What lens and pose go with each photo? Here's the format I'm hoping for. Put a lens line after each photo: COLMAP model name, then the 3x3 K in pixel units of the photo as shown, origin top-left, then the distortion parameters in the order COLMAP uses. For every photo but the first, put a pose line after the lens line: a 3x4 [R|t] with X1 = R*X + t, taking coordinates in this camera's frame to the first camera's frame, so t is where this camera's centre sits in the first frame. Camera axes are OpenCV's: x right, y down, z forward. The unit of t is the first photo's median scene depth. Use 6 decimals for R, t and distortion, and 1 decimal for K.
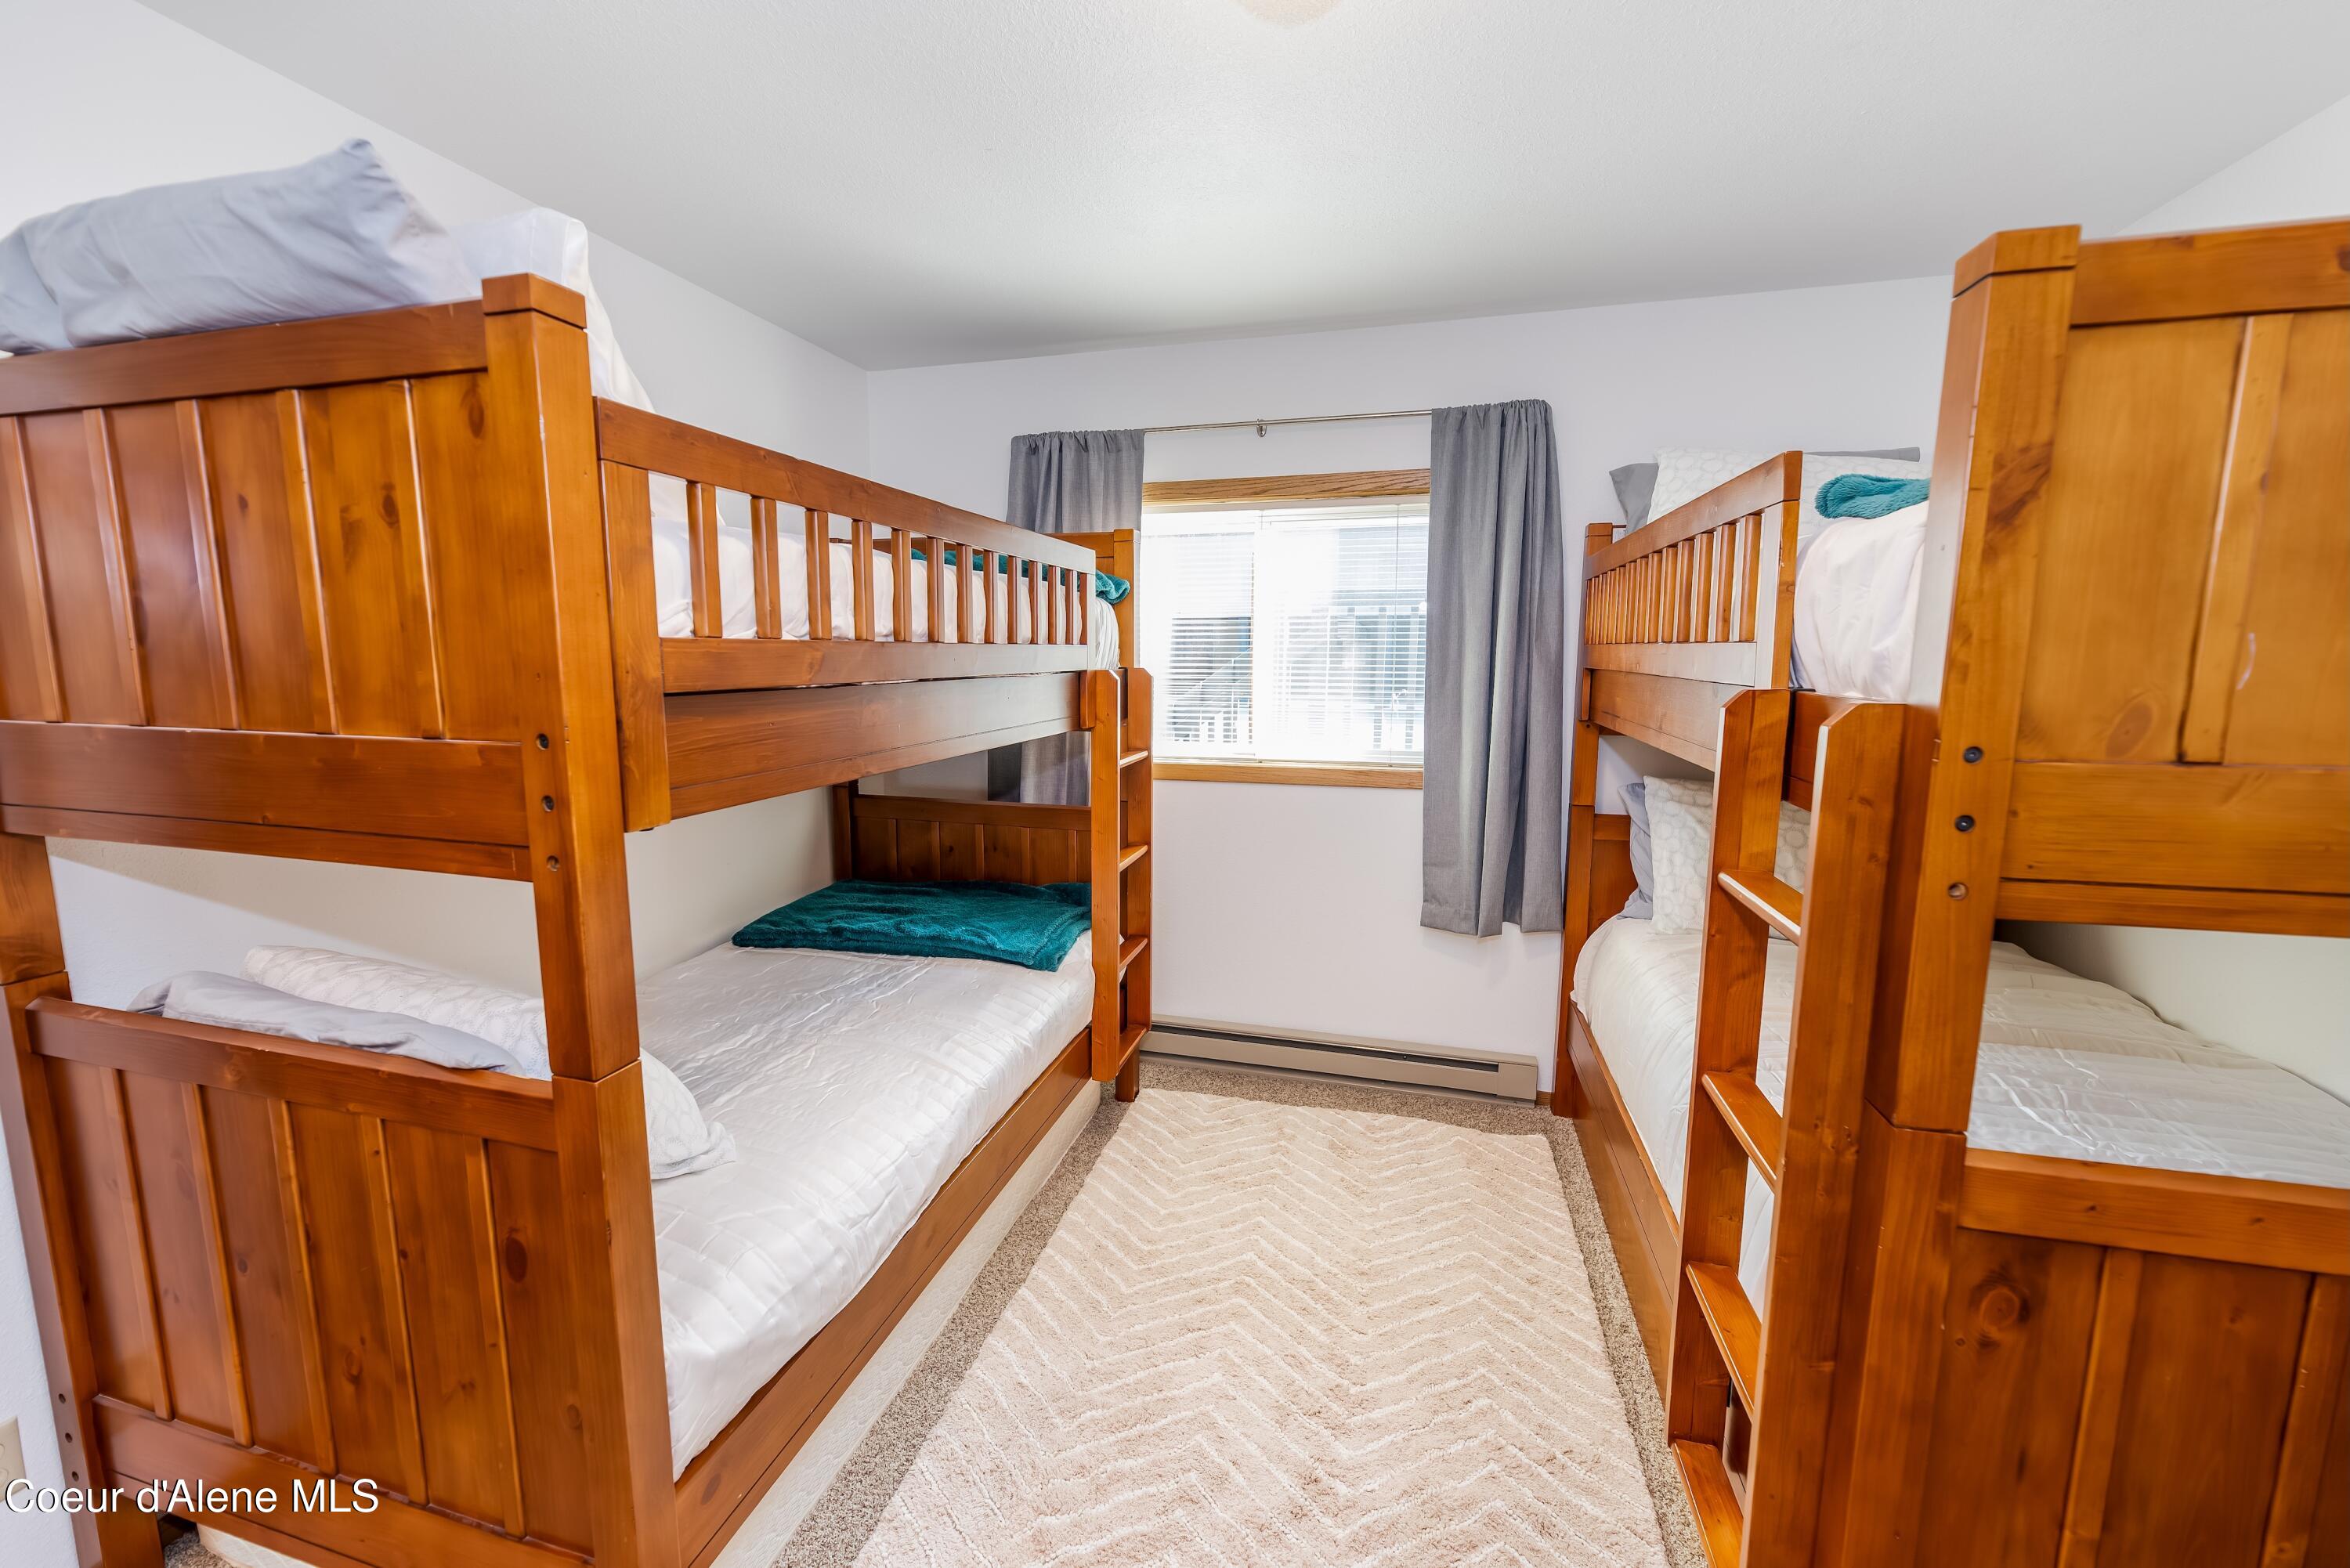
lens RADIAL K [[936.4, 0, 1167.0], [0, 936.4, 773.8], [0, 0, 1]] dist [-0.000456, -0.000094]
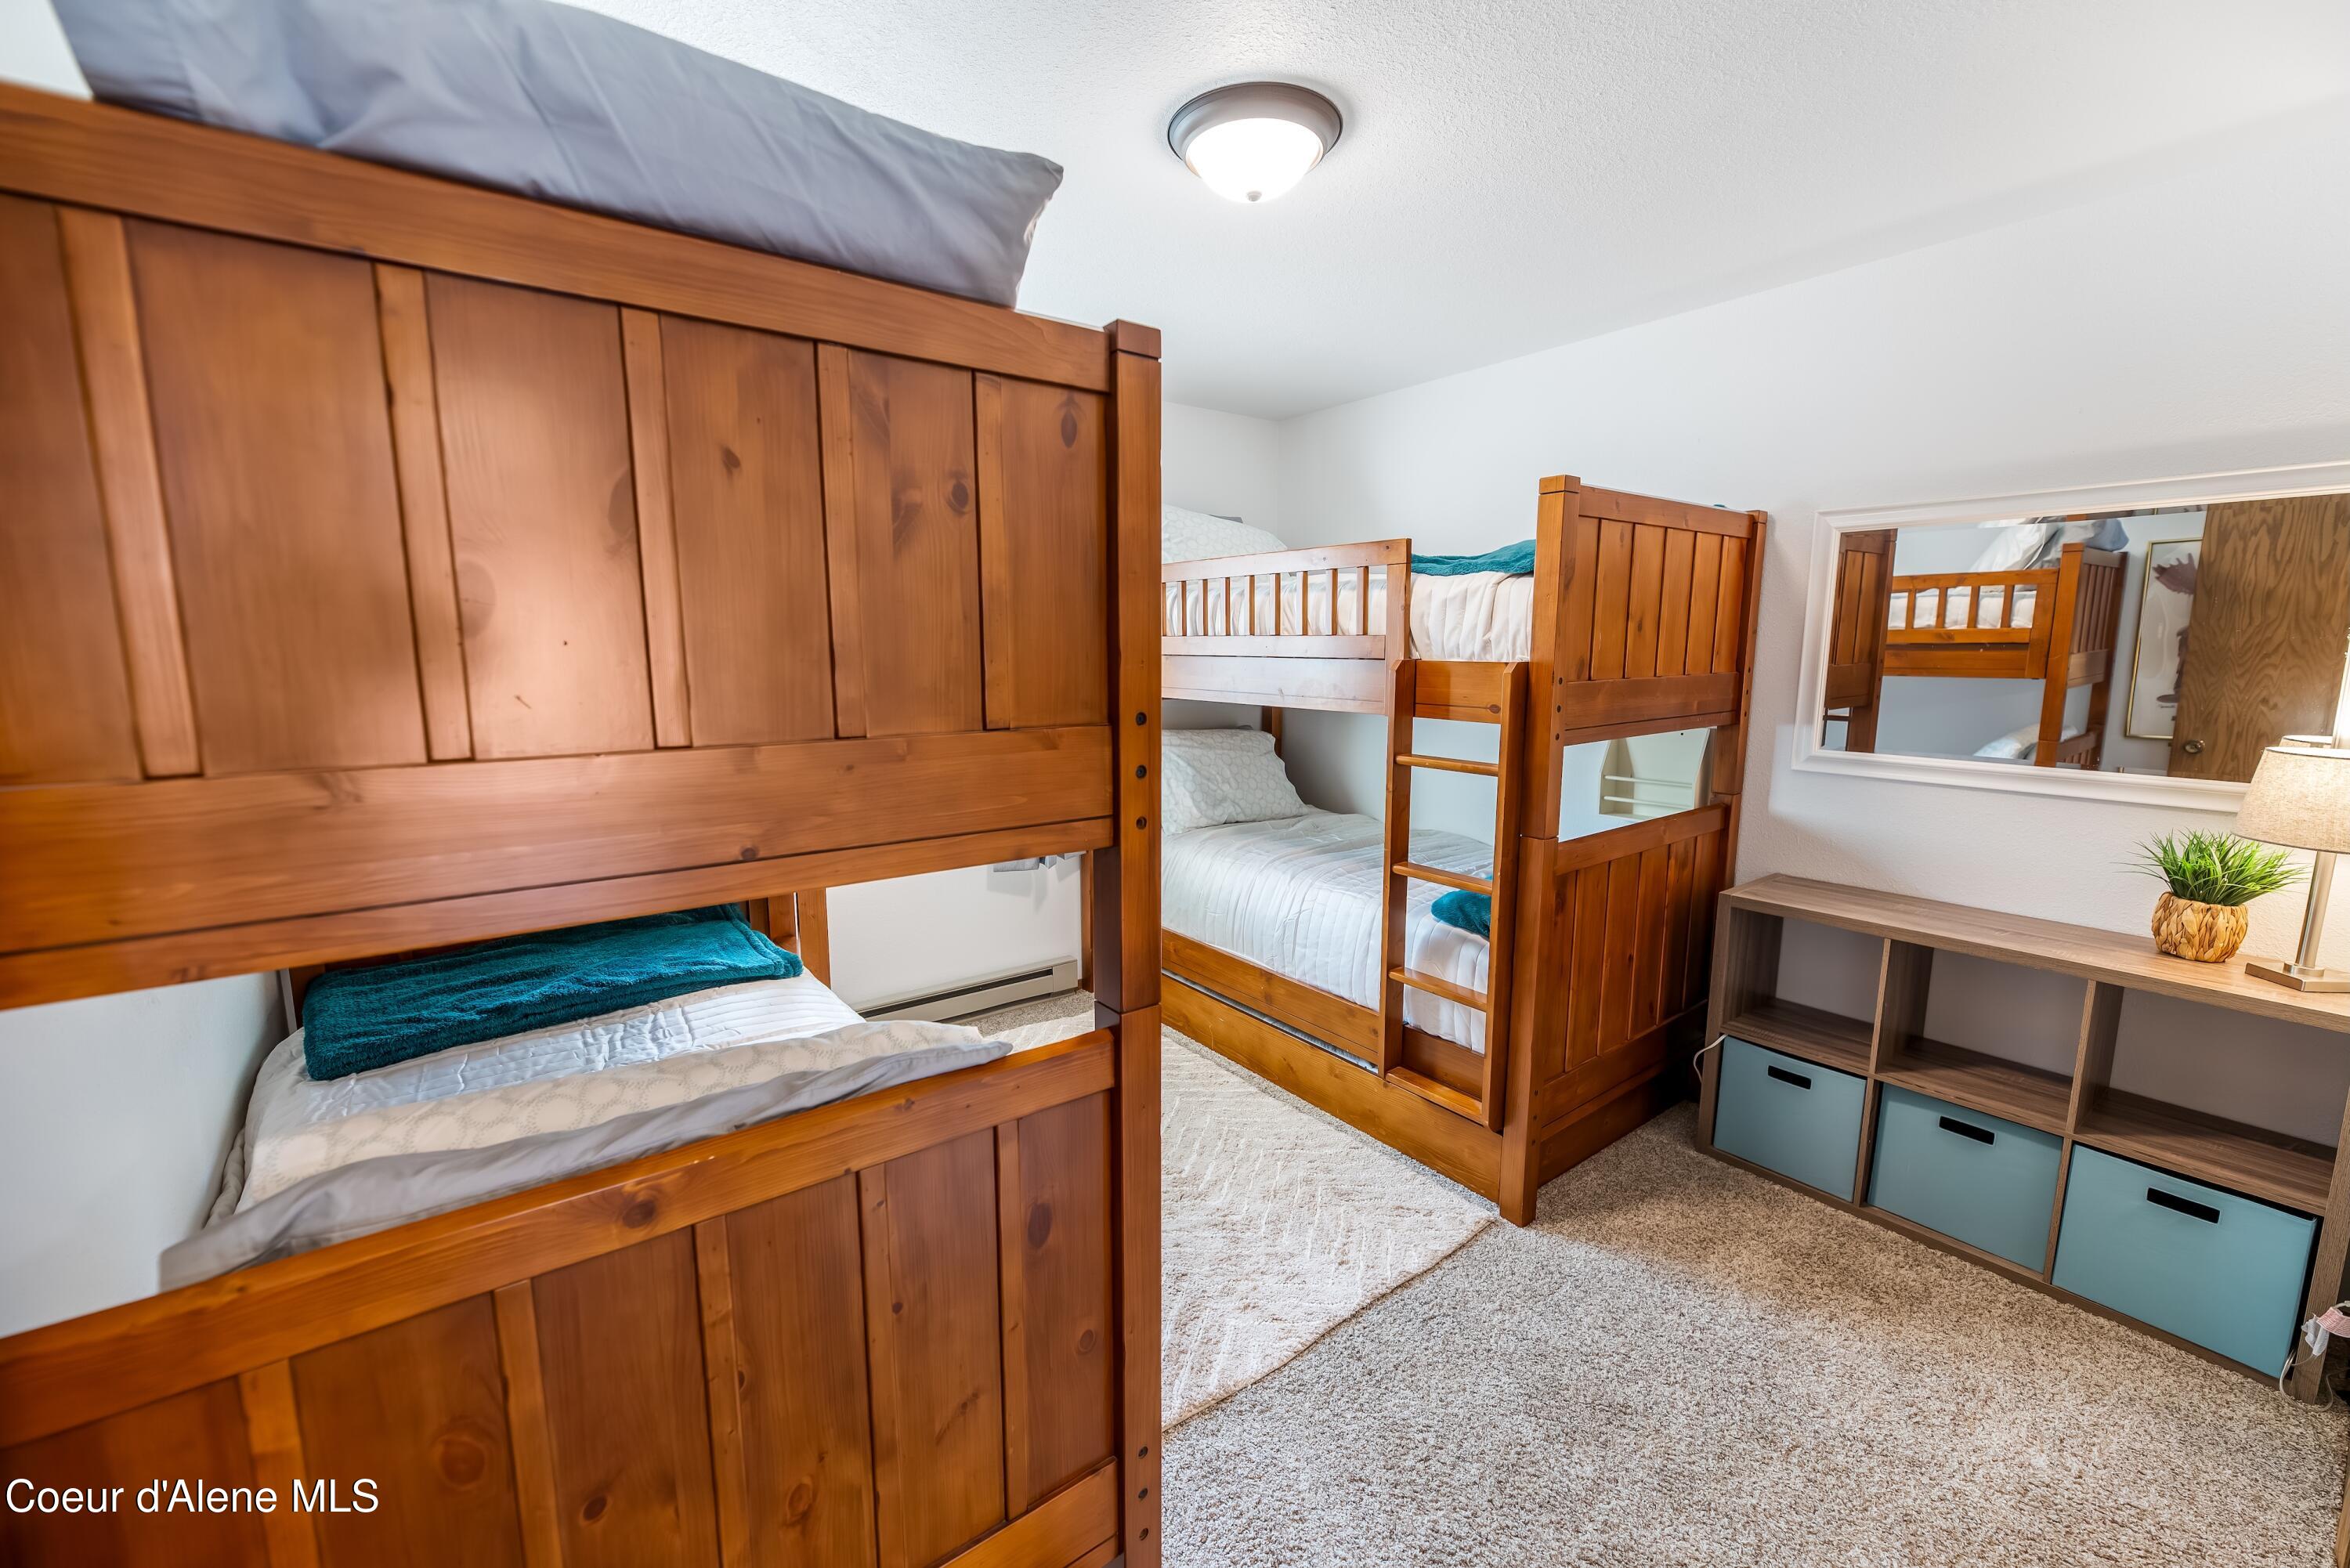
lens RADIAL K [[936.4, 0, 1167.0], [0, 936.4, 773.8], [0, 0, 1]] dist [-0.000456, -0.000094]
pose [[0.616754, -0.114594, 0.778770, -0.912178], [0.106110, 0.992420, 0.061997, -0.021355], [-0.779971, 0.044398, 0.624238, 0.142395]]
